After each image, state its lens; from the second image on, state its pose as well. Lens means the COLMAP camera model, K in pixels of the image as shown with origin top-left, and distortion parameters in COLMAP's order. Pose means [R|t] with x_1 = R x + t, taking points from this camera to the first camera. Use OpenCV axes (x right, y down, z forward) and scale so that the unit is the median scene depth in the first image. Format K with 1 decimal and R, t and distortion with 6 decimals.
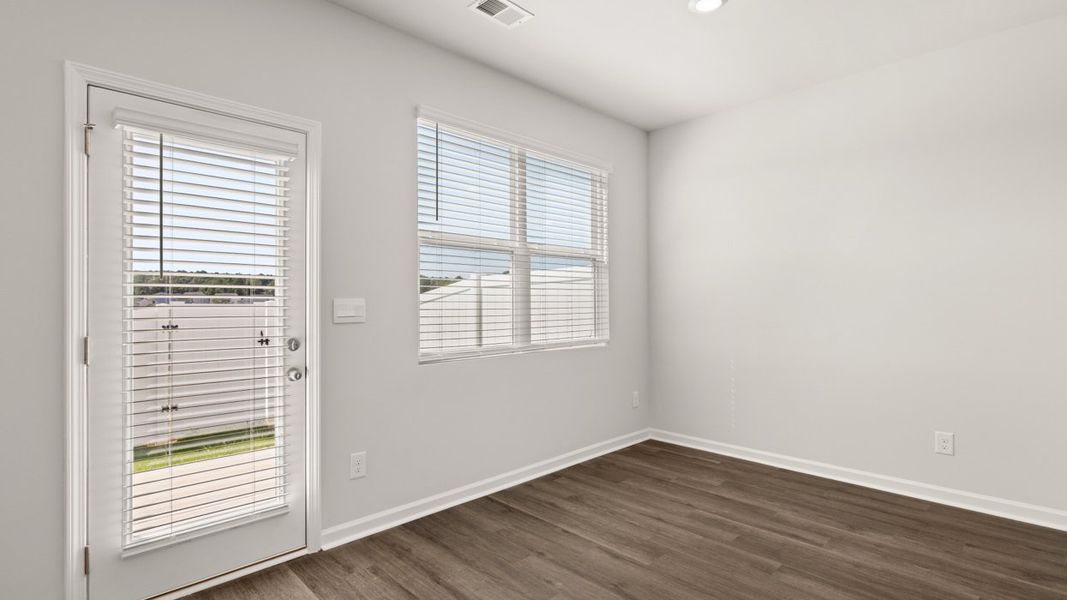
lens RADIAL K [[510.7, 0, 533.5], [0, 510.7, 300.0], [0, 0, 1]] dist [-0.000039, -0.000272]
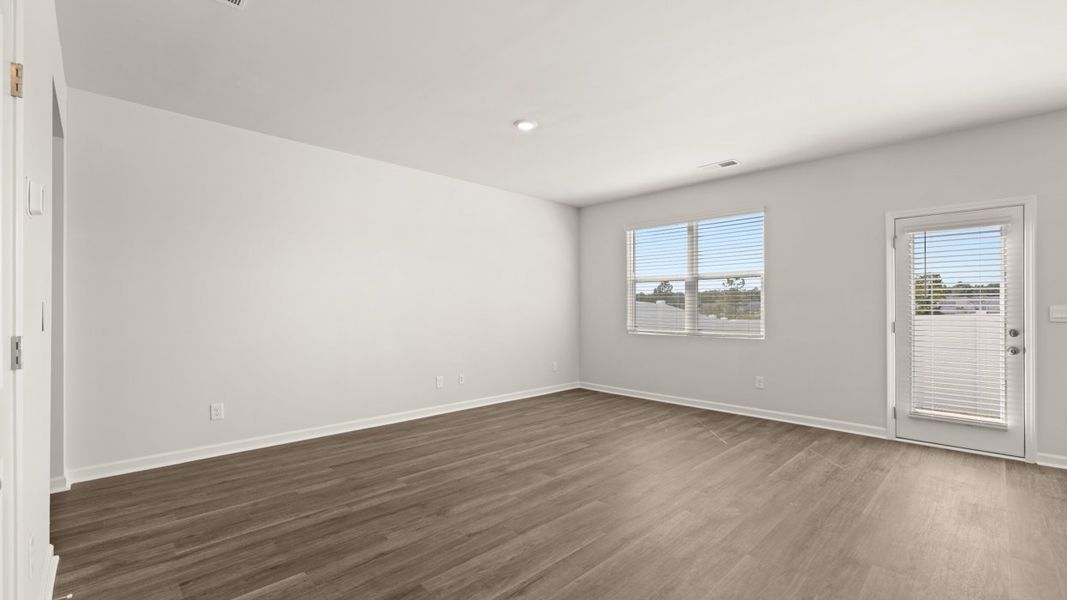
lens RADIAL K [[451.0, 0, 528.9], [0, 451.0, 306.1], [0, 0, 1]] dist [-0.001367, -0.000255]
pose [[-0.015791, -0.002622, -0.999872, 0.714109], [0.002821, 0.999992, -0.002667, -0.001949], [0.999871, -0.002862, -0.015784, -0.393618]]
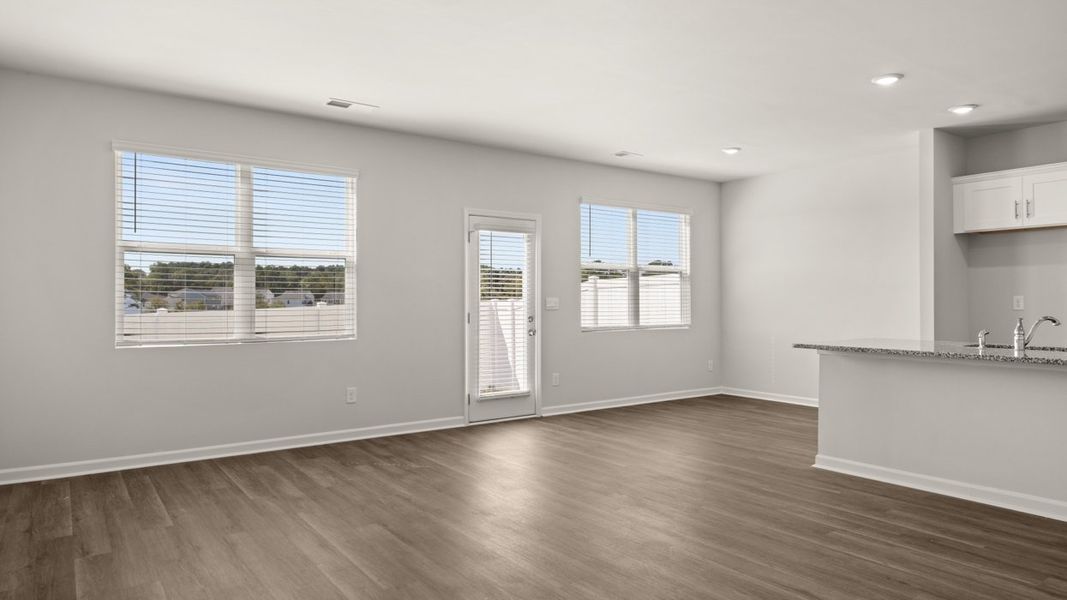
lens RADIAL K [[658.0, 0, 533.5], [0, 658.0, 300.0], [0, 0, 1]] dist [-0.011052, -0.005045]
pose [[0.988829, 0.000363, -0.149055, -0.028855], [-0.000018, 0.999997, 0.002318, -0.000647], [0.149056, -0.002289, 0.988826, -1.212760]]
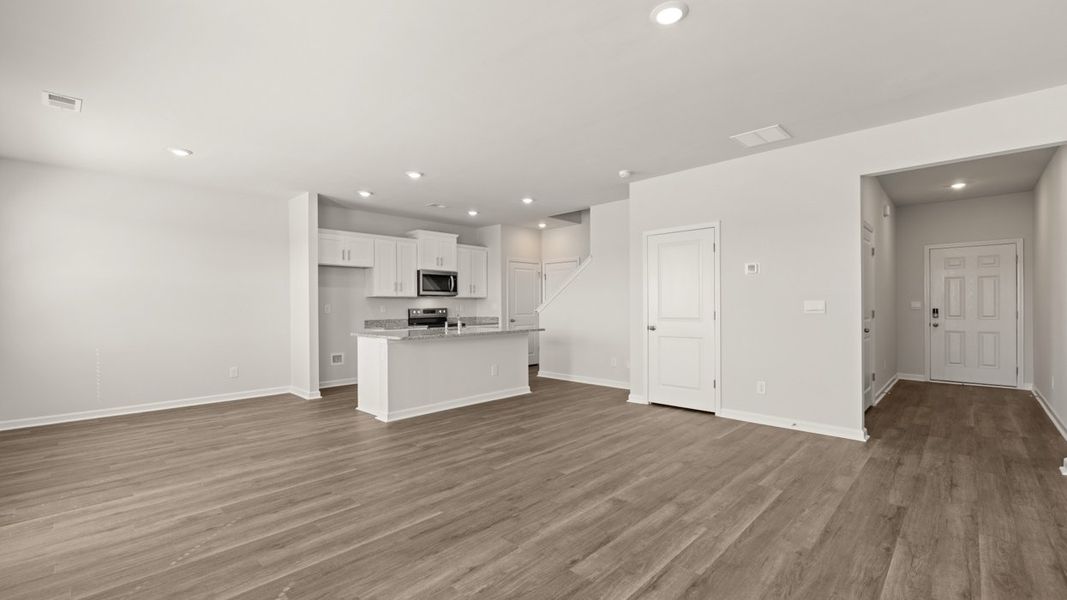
lens RADIAL K [[445.1, 0, 530.4], [0, 445.1, 299.7], [0, 0, 1]] dist [-0.003156, -0.000713]
pose [[-0.019486, 0.016243, 0.999678, -0.991425], [0.002935, 0.999865, -0.016189, 0.004359], [-0.999806, 0.002619, -0.019531, -0.198261]]
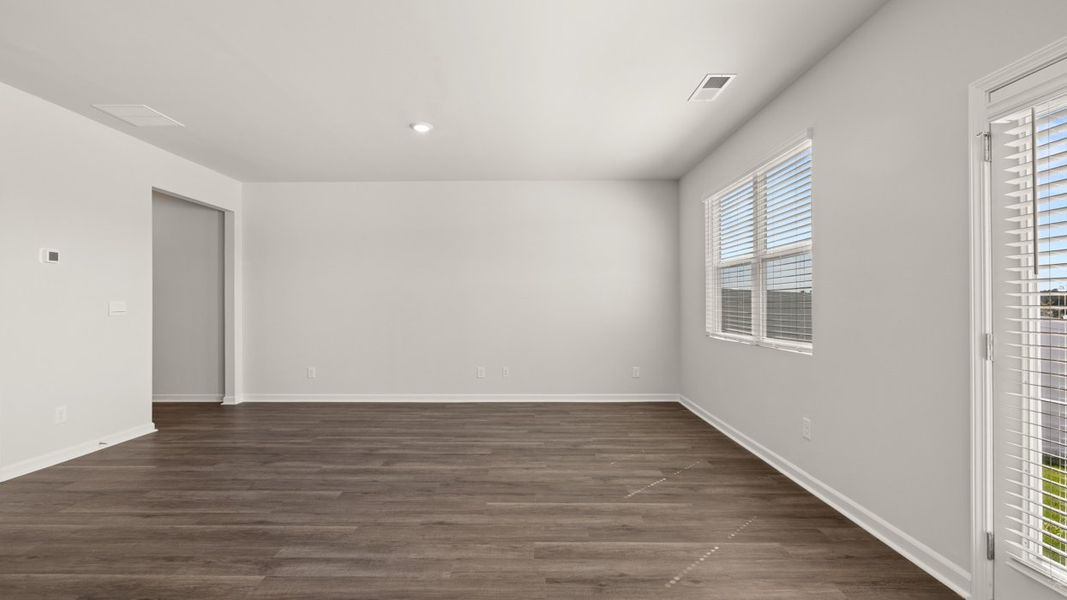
lens RADIAL K [[451.0, 0, 528.9], [0, 451.0, 306.1], [0, 0, 1]] dist [-0.001367, -0.000255]
pose [[-0.712332, 0.006464, -0.701813, 0.240456], [0.005562, 0.999978, 0.003564, 0.003722], [0.701821, -0.001365, -0.712352, 0.534318]]
